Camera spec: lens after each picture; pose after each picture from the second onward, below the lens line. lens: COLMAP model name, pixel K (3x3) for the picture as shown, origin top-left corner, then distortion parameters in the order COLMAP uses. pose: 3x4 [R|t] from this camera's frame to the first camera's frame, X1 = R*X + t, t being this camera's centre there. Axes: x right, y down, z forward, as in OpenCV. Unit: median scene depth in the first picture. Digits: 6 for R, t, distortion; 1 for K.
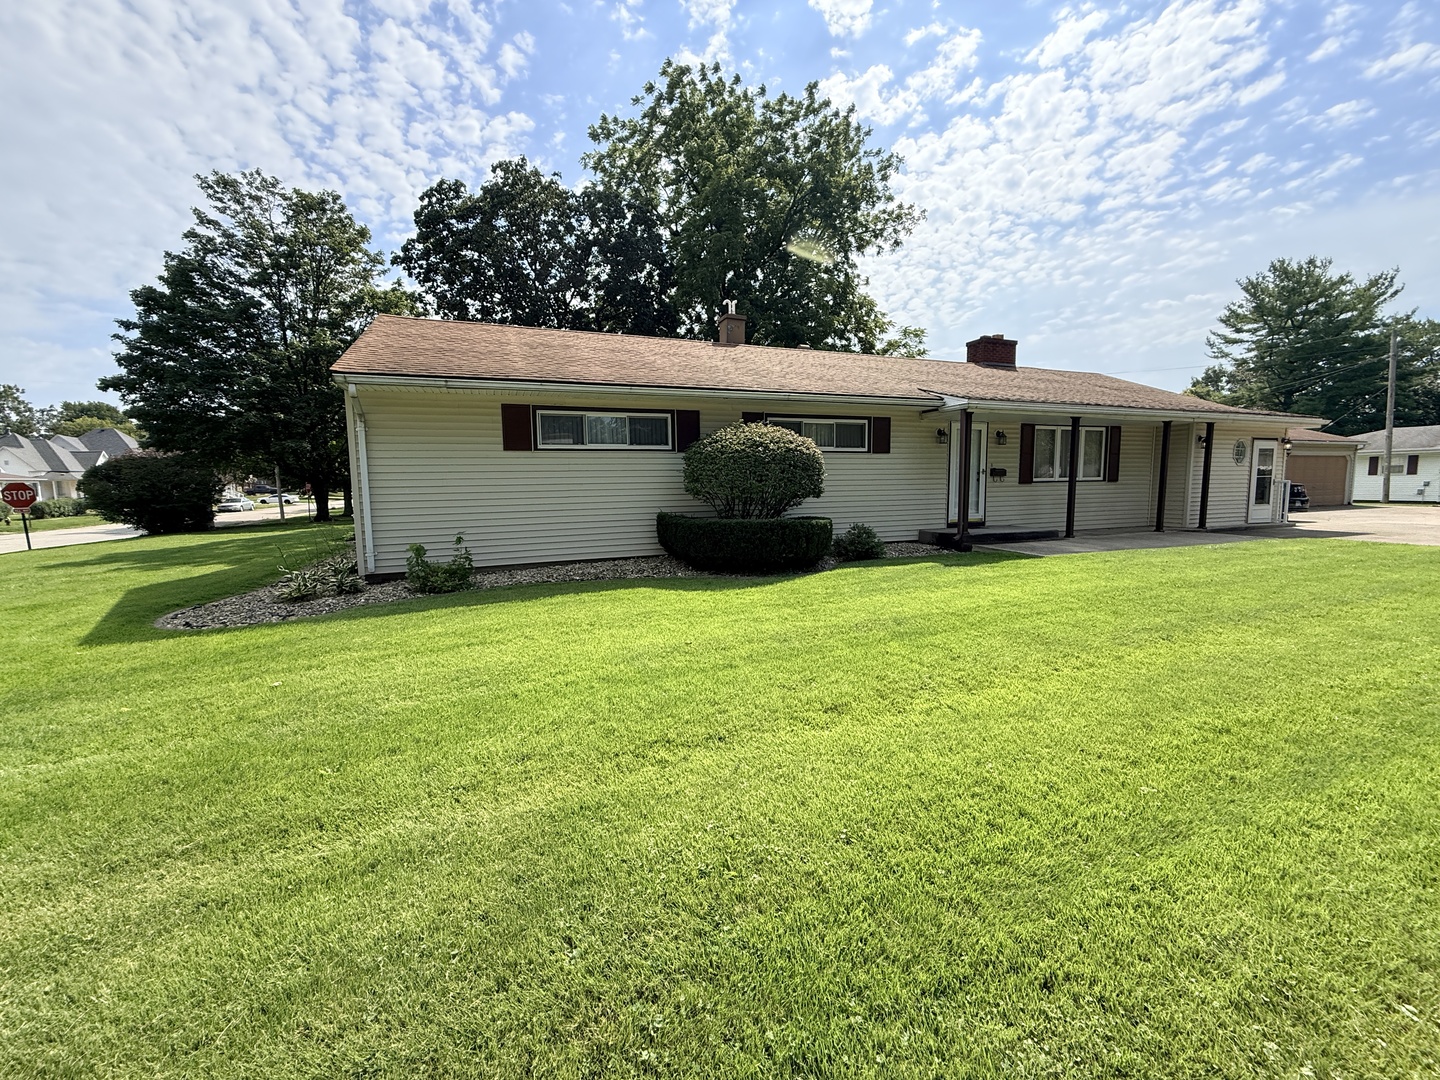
lens RADIAL K [[573.0, 0, 711.3], [0, 573.0, 510.6], [0, 0, 1]] dist [0.000164, -0.000274]
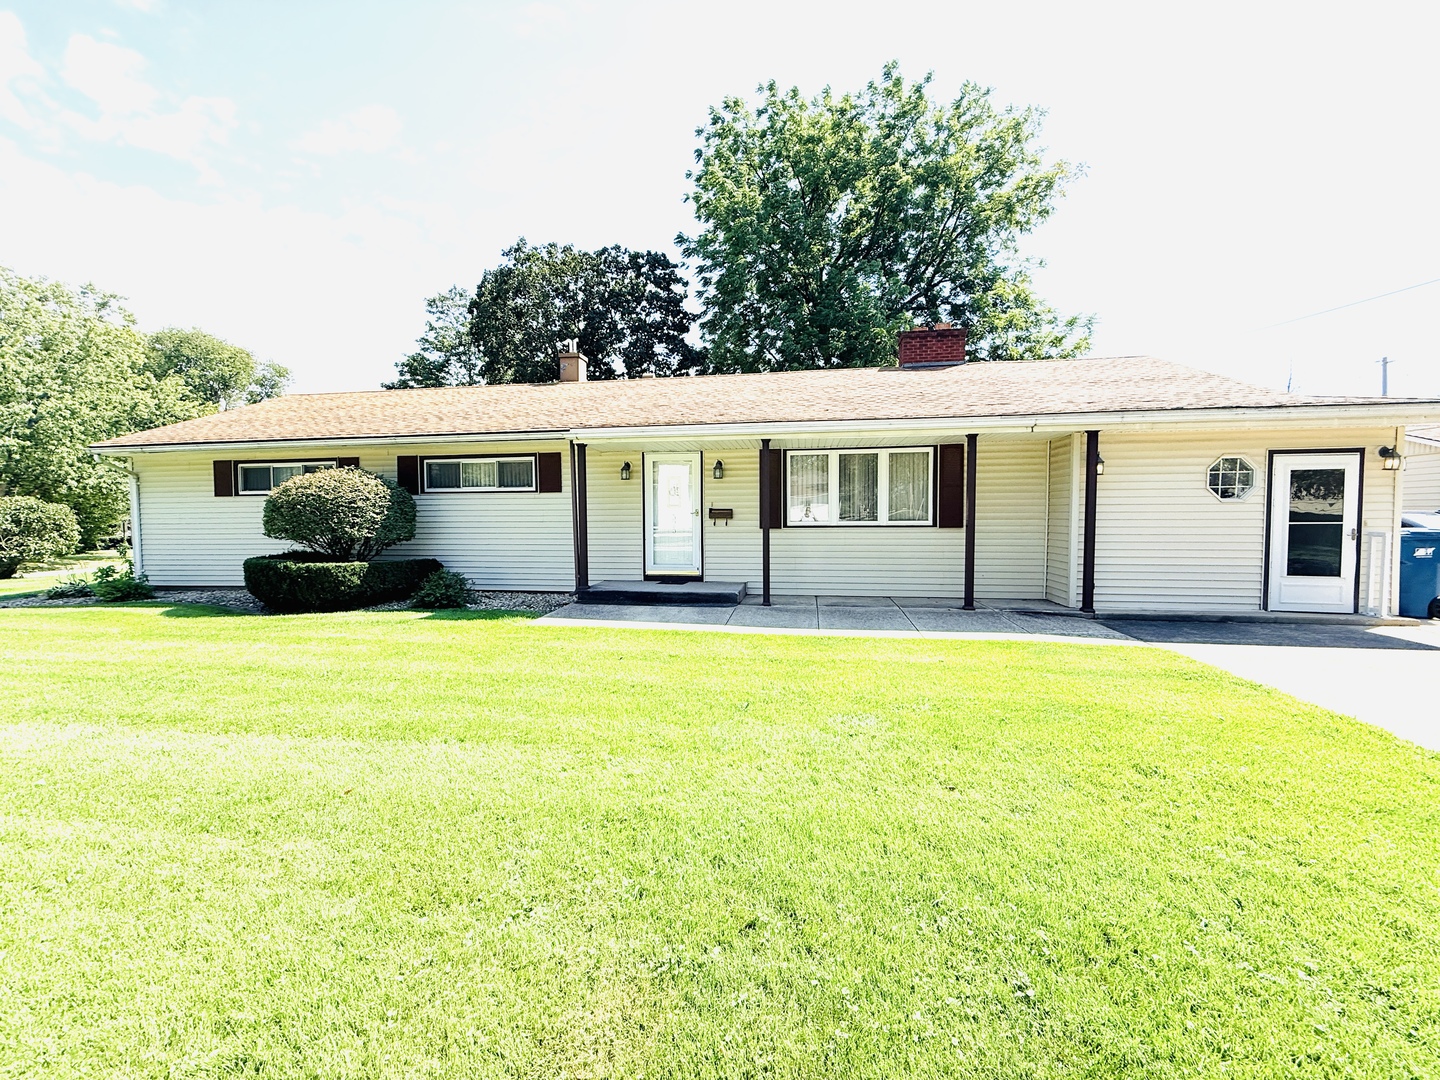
lens RADIAL K [[570.8, 0, 720.0], [0, 570.8, 540.0], [0, 0, 1]] dist [-0.000540, 0.000184]
pose [[0.861871, 0.025898, -0.506467, 0.814068], [-0.032683, 0.999456, -0.004510, -0.025664], [0.506074, 0.020440, 0.862248, 0.303475]]
